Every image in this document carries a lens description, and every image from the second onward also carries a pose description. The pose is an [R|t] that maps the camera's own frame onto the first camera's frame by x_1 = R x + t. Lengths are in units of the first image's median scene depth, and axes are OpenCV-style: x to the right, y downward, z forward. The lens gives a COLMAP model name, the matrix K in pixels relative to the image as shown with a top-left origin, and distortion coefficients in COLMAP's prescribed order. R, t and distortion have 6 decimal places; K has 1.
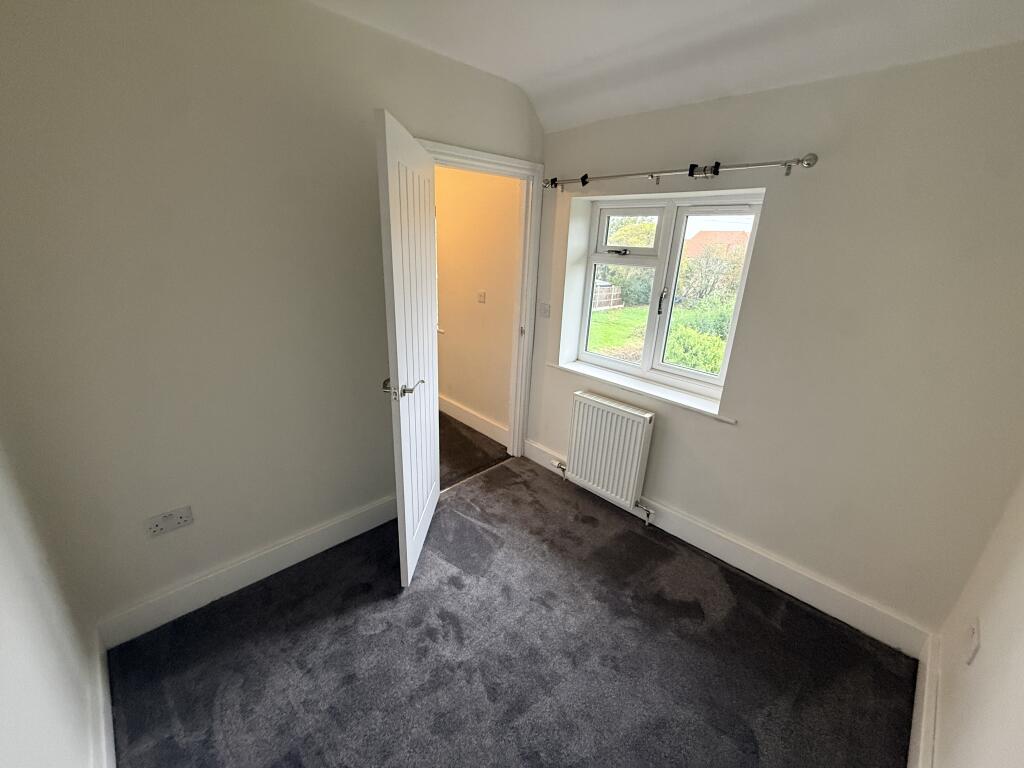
lens RADIAL K [[406.4, 0, 510.1], [0, 406.4, 388.1], [0, 0, 1]] dist [0.001080, 0.000248]
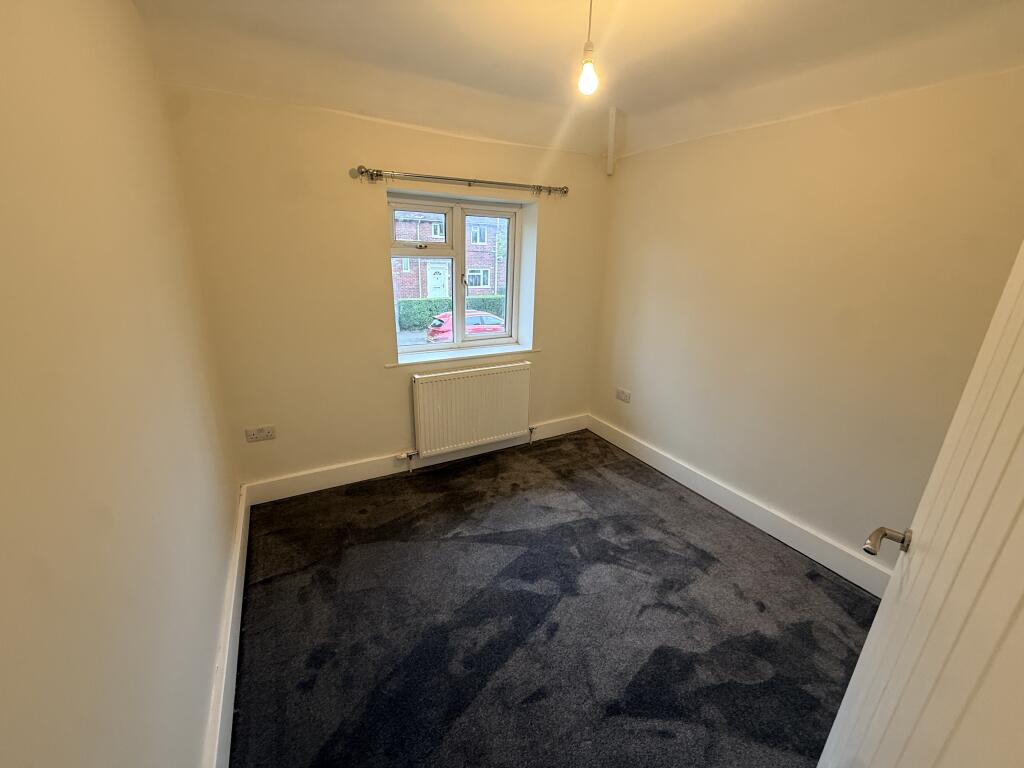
lens RADIAL K [[406.4, 0, 508.2], [0, 406.4, 382.2], [0, 0, 1]] dist [0.001080, 0.000248]
pose [[0.241795, -0.321207, 0.915621, -0.944122], [0.319509, 0.917353, 0.237439, -0.214932], [-0.916214, 0.235138, 0.324440, 0.599809]]
